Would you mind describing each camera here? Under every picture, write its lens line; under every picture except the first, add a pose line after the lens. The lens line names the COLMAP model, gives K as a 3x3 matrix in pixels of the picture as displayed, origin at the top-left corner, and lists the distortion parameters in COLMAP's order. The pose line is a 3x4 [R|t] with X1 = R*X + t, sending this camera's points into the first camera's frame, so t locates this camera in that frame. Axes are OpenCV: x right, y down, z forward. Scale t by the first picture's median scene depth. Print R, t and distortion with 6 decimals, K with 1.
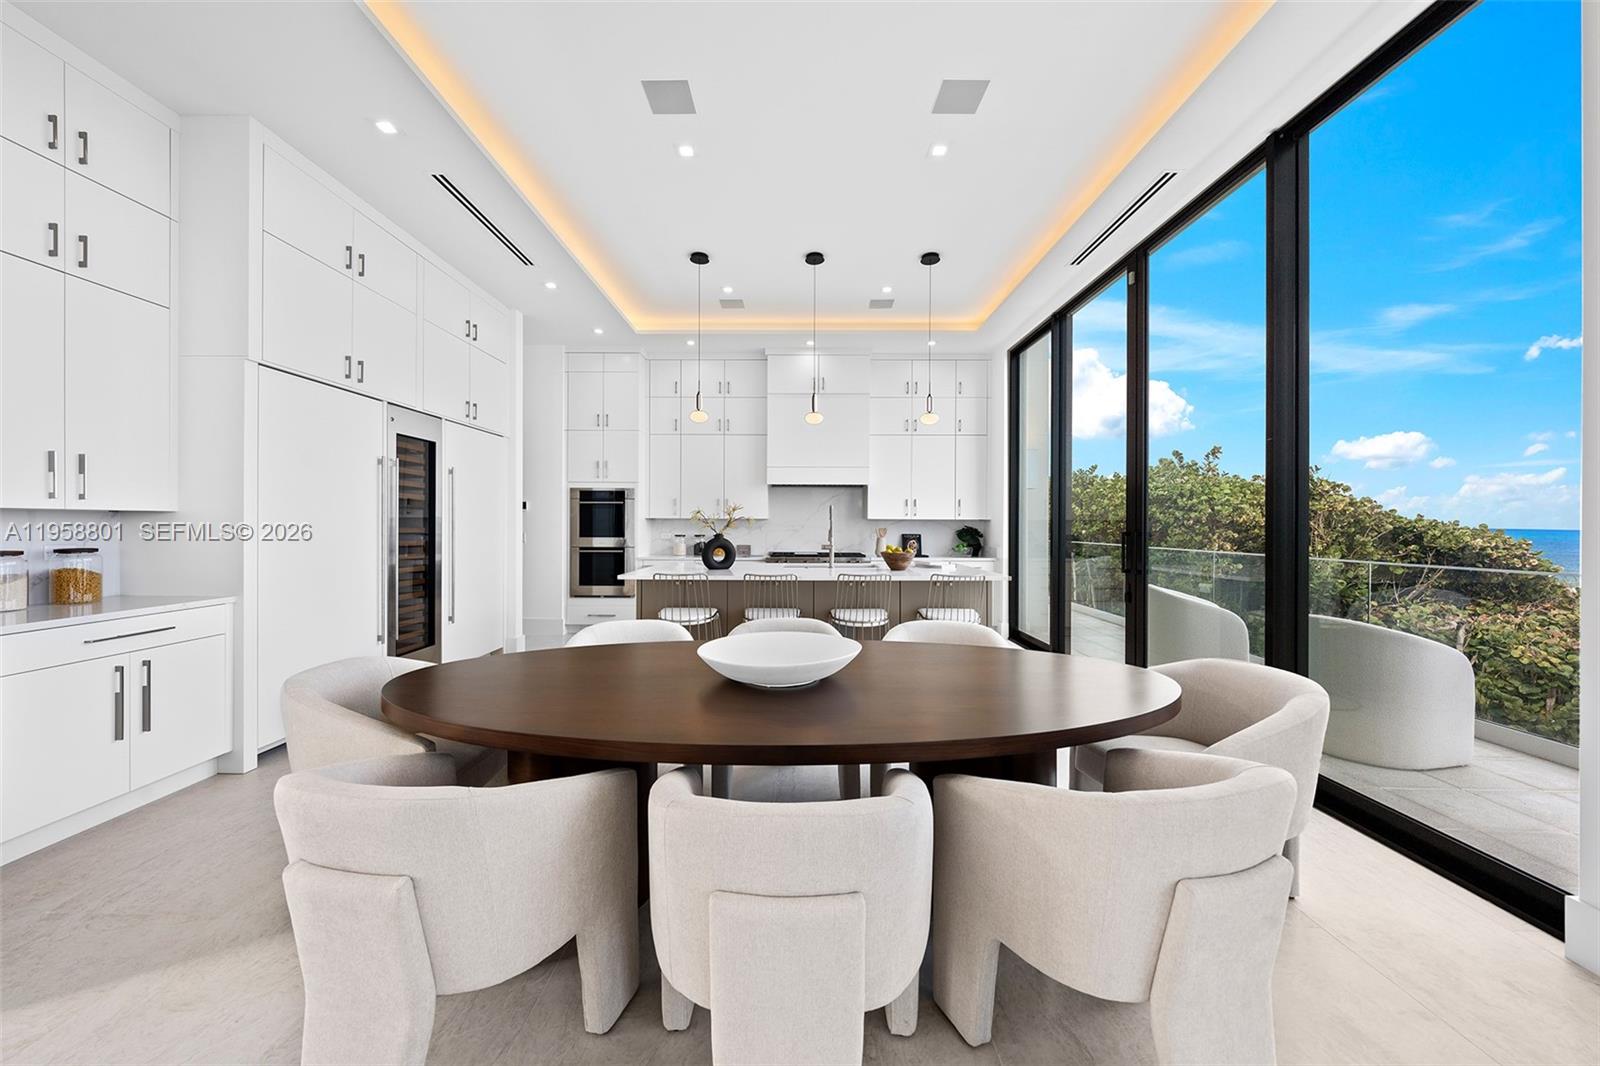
lens RADIAL K [[571.5, 0, 803.2], [0, 571.5, 528.6], [0, 0, 1]] dist [-0.007139, -0.000052]
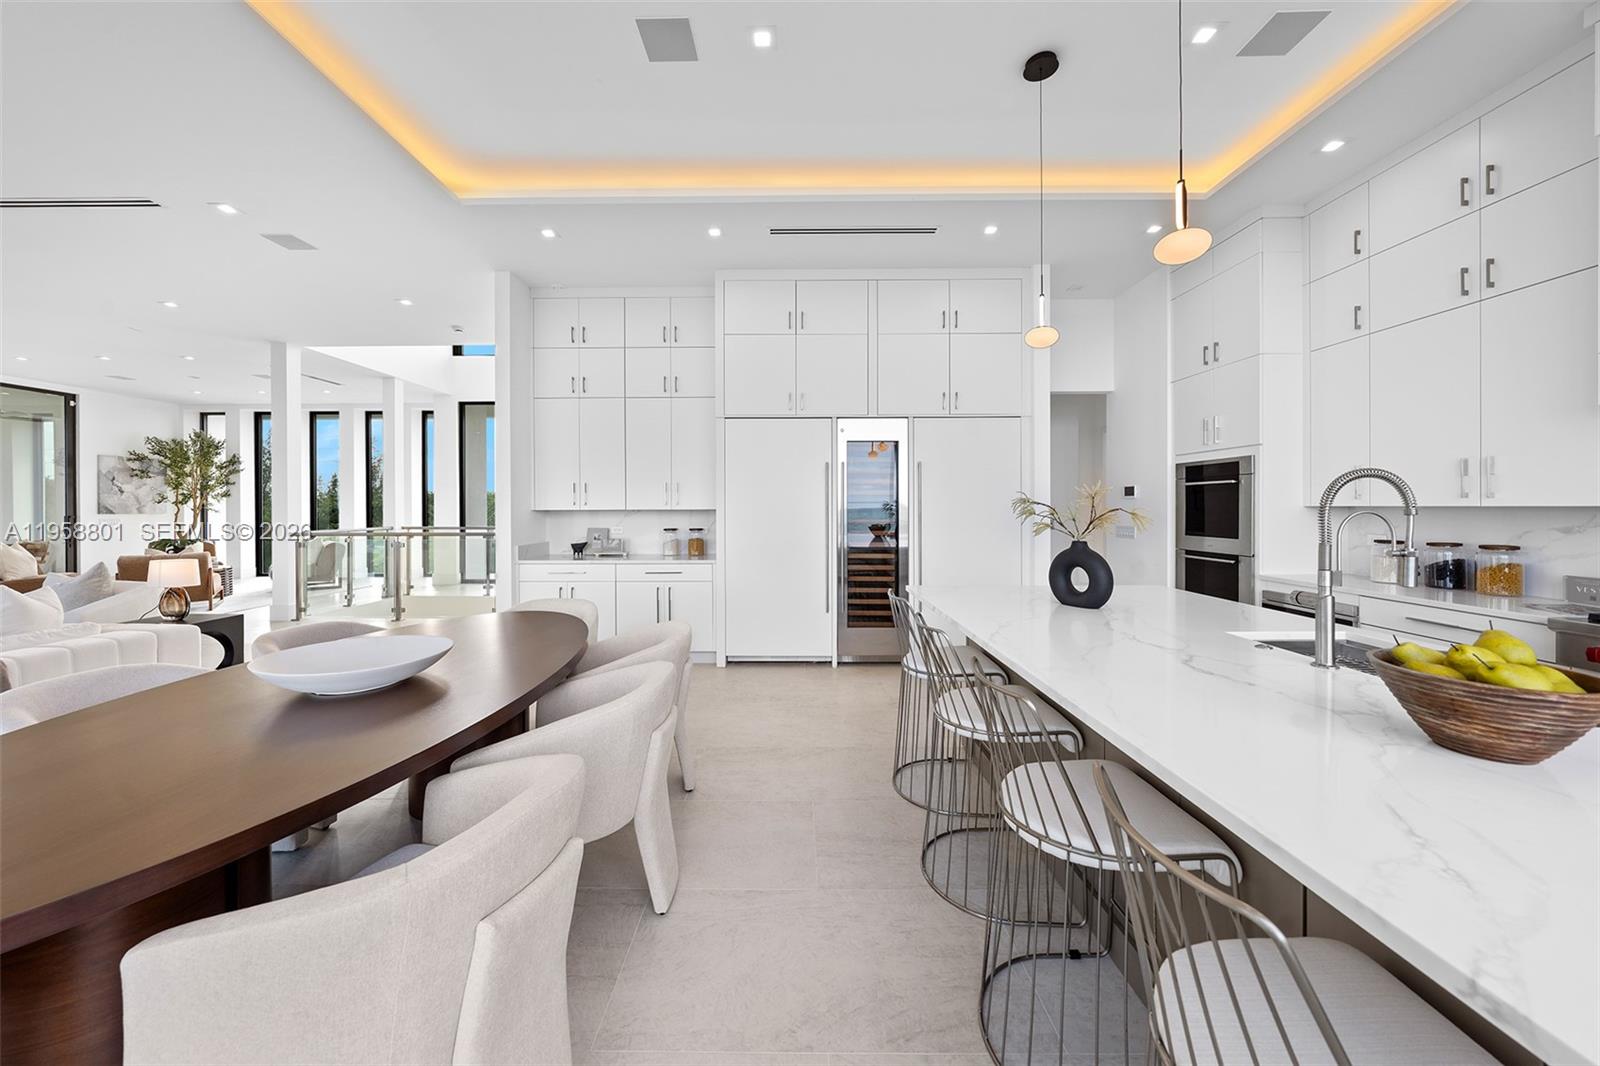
lens RADIAL K [[562.7, 0, 797.1], [0, 562.7, 516.3], [0, 0, 1]] dist [0.000455, 0.000059]
pose [[-0.030092, 0.013099, -0.999461, 0.310434], [-0.006675, 0.999889, 0.013306, -0.014199], [0.999525, 0.007072, -0.030001, 0.595569]]
